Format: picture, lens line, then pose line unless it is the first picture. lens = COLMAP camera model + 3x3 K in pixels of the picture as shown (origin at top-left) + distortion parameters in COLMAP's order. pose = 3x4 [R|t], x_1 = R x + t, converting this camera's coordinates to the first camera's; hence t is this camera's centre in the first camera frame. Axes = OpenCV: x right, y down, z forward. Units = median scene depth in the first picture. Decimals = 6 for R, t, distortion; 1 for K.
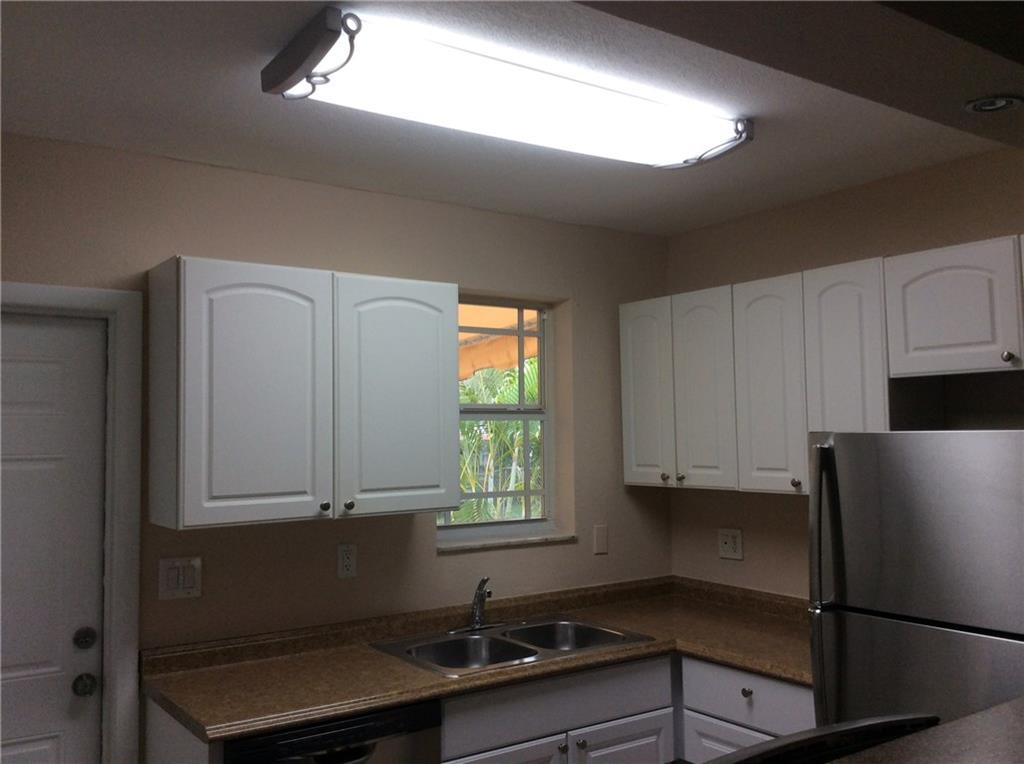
lens RADIAL K [[942.2, 0, 525.7], [0, 942.2, 379.3], [0, 0, 1]] dist [0.133512, -0.273274]
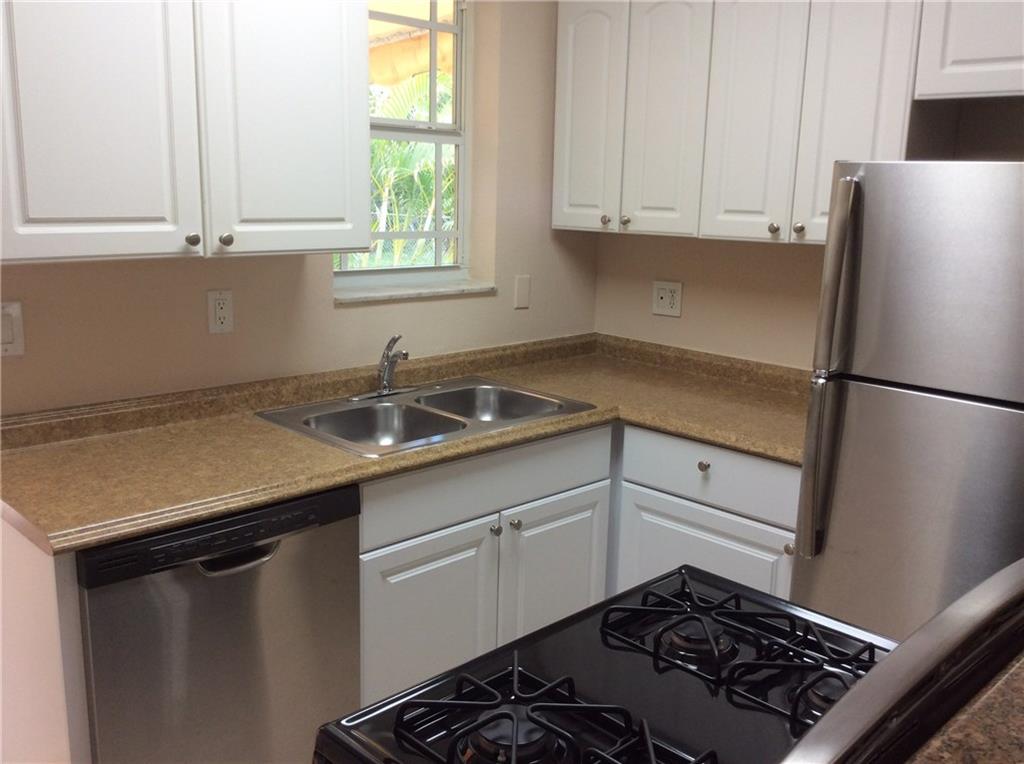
lens RADIAL K [[942.2, 0, 525.7], [0, 942.2, 379.3], [0, 0, 1]] dist [0.133512, -0.273274]
pose [[0.986700, 0.004762, 0.162482, -0.067487], [-0.046792, 0.965583, 0.255851, 0.032609], [-0.155672, -0.260051, 0.952964, 0.200220]]
